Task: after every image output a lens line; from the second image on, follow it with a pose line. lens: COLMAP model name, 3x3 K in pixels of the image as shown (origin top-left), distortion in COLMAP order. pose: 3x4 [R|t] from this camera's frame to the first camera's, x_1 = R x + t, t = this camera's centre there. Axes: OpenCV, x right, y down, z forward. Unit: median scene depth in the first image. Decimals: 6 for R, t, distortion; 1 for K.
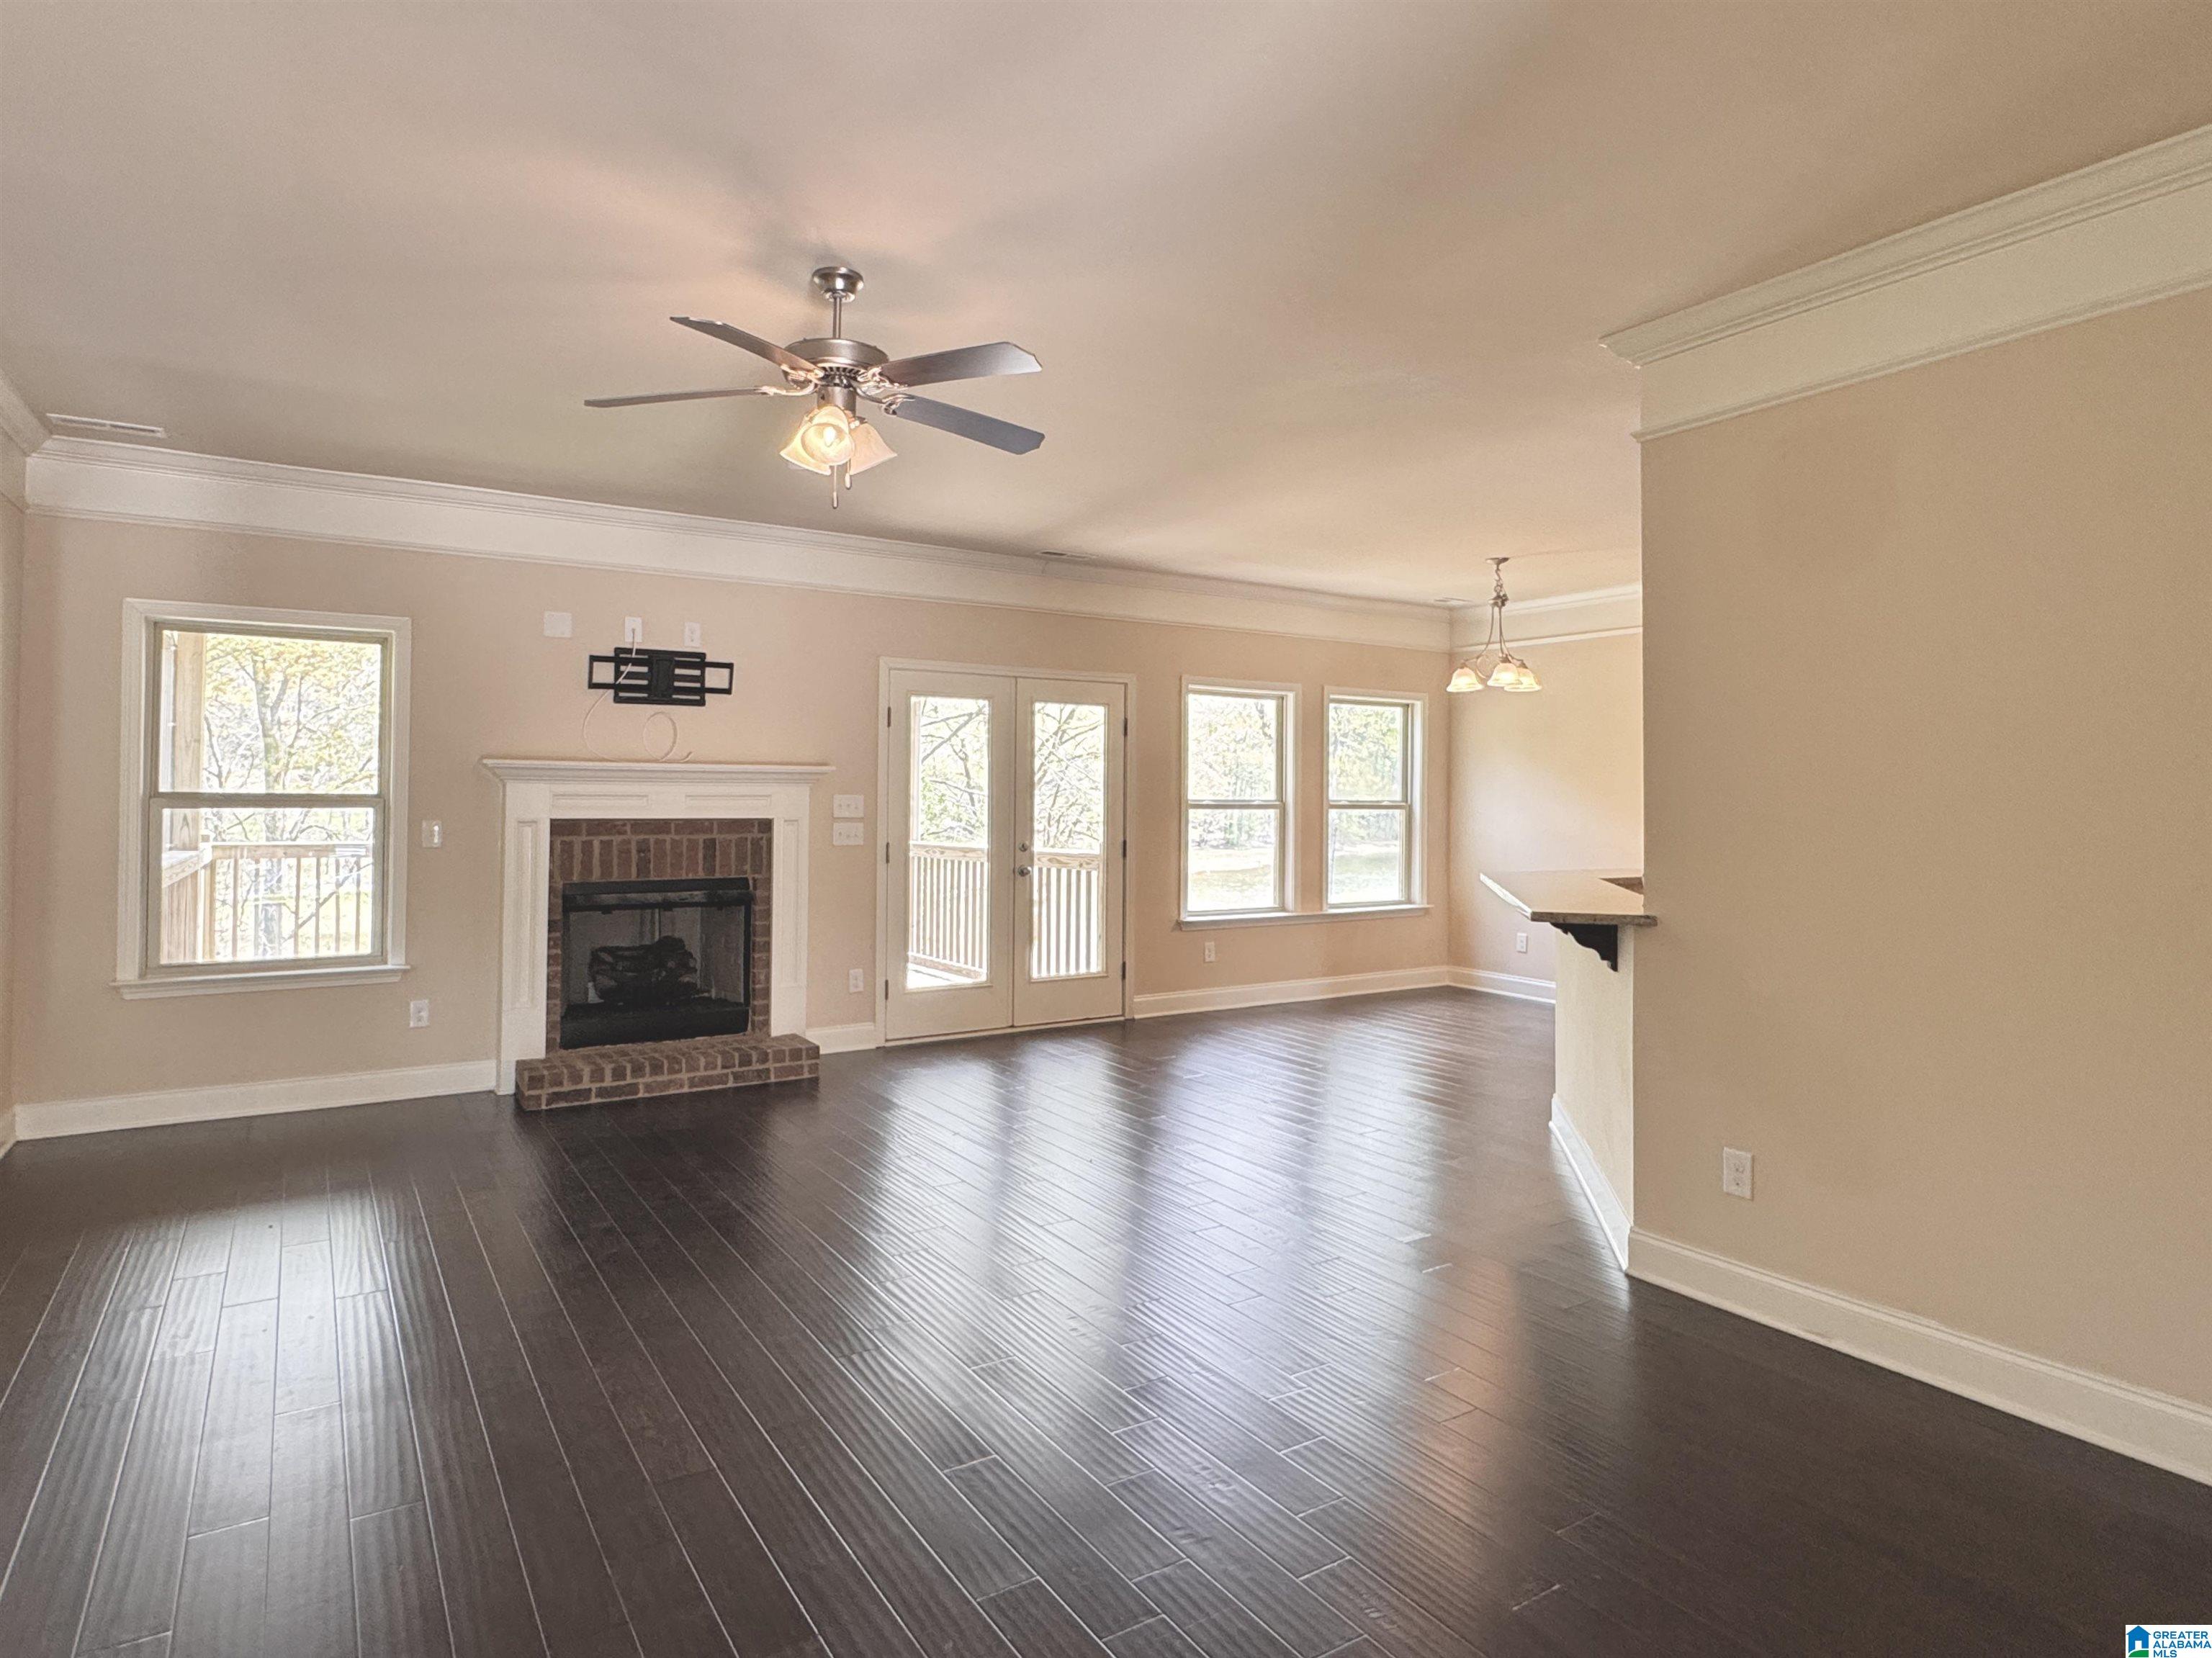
lens RADIAL K [[1257.0, 0, 1109.3], [0, 1257.0, 776.7], [0, 0, 1]] dist [-0.001031, 0.002636]
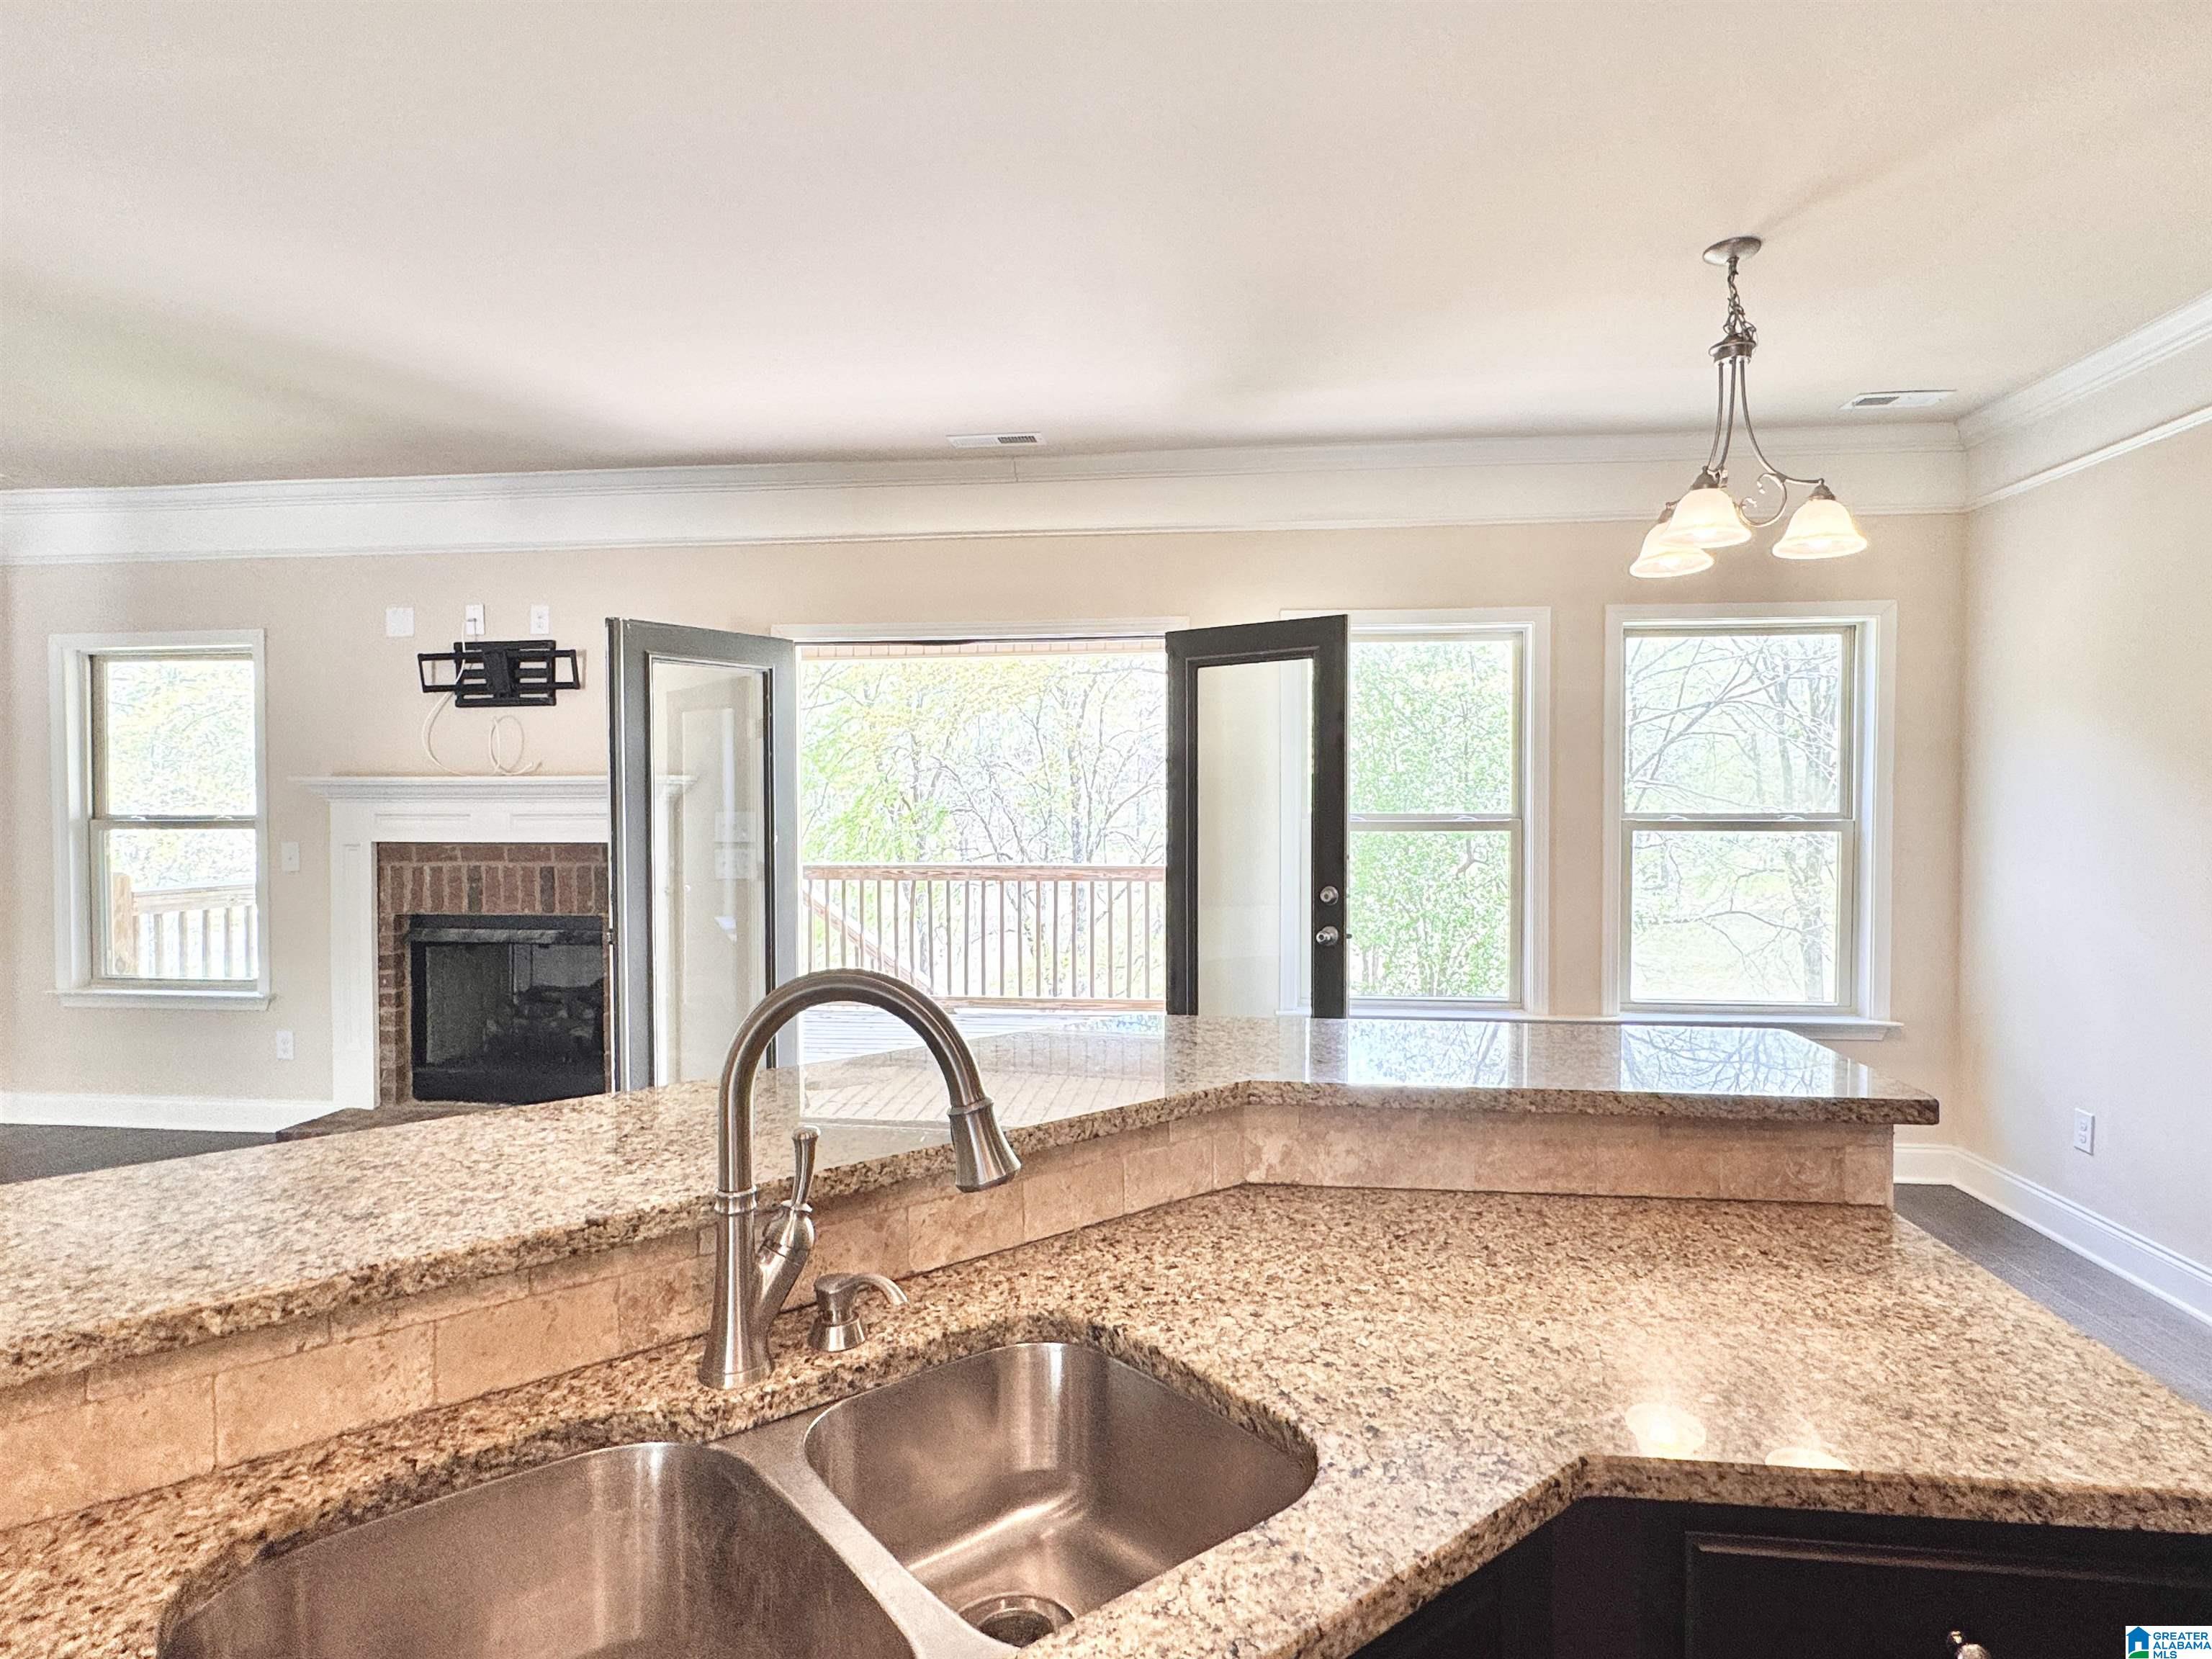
lens RADIAL K [[1205.0, 0, 1106.0], [0, 1205.0, 829.5], [0, 0, 1]] dist [-0.001843, -0.000937]
pose [[0.772852, 0.005490, -0.634562, 0.482027], [0.016964, 0.999426, 0.029308, 0.008319], [0.634359, -0.033415, 0.772316, 0.653744]]
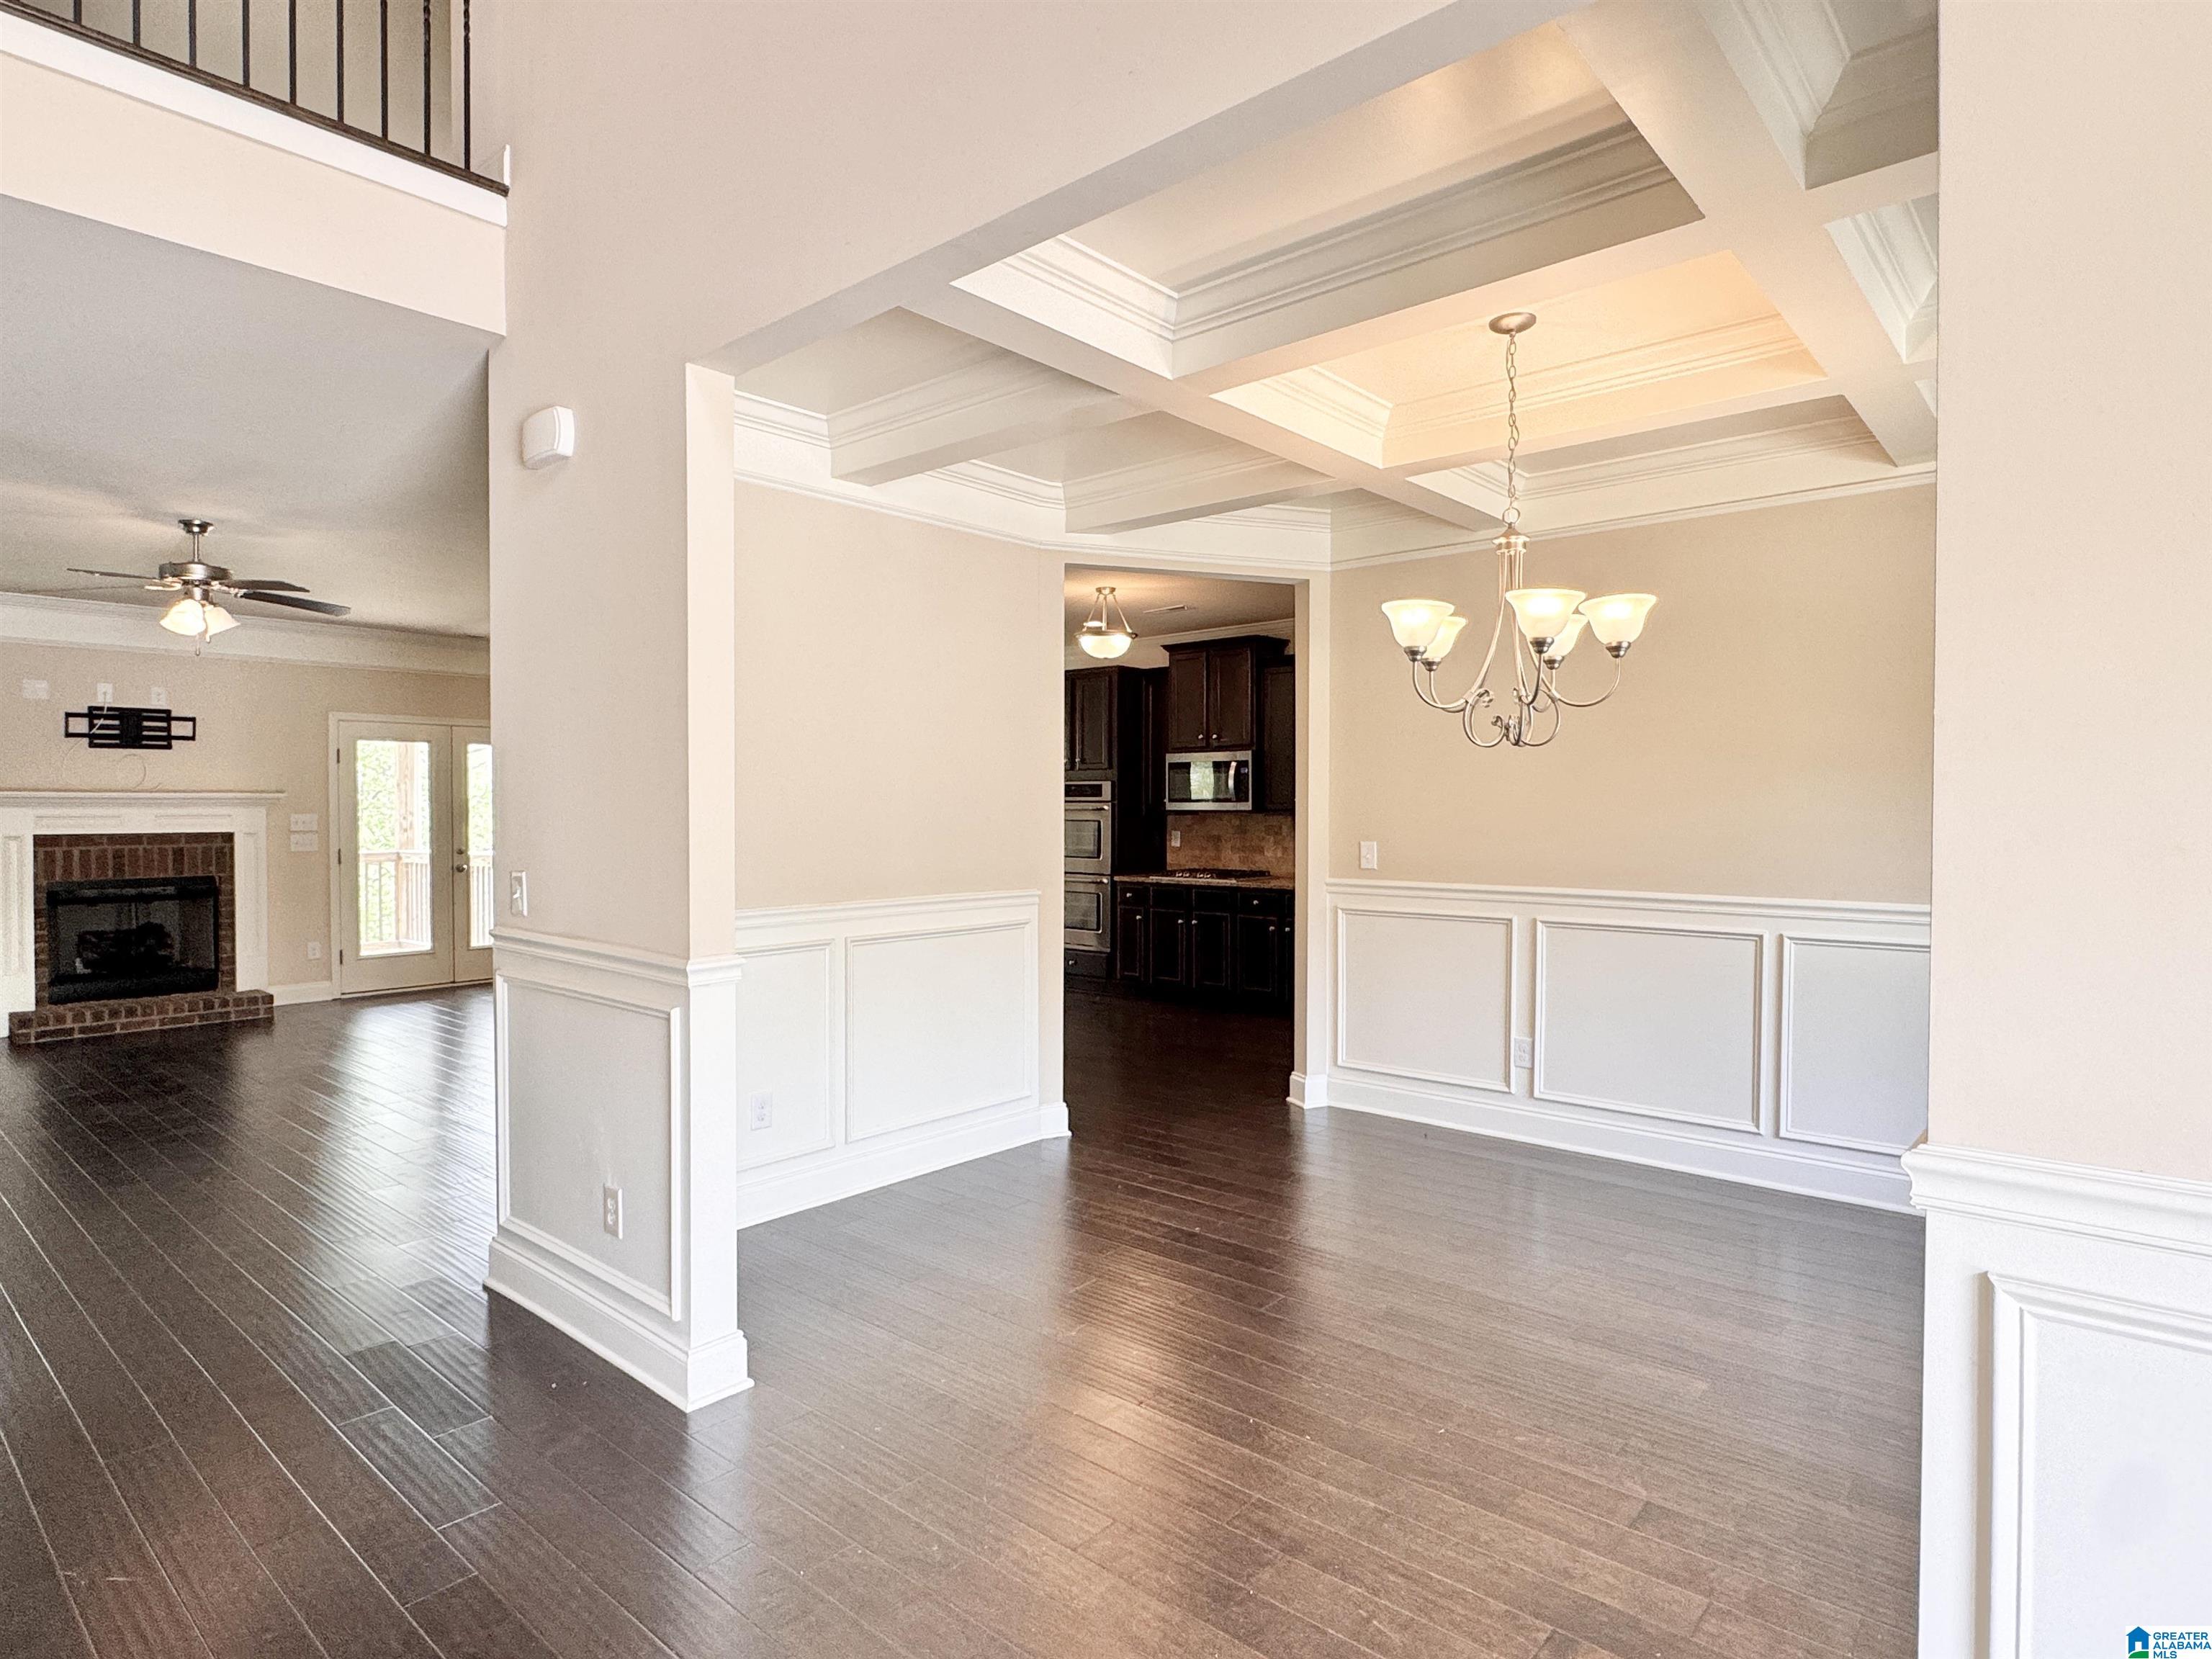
lens RADIAL K [[1205.0, 0, 1106.0], [0, 1205.0, 829.5], [0, 0, 1]] dist [-0.001843, -0.000937]
pose [[0.960509, -0.014473, 0.277872, 0.295615], [0.004544, 0.999329, 0.036343, -0.013492], [-0.278212, -0.033645, 0.959930, -0.546465]]
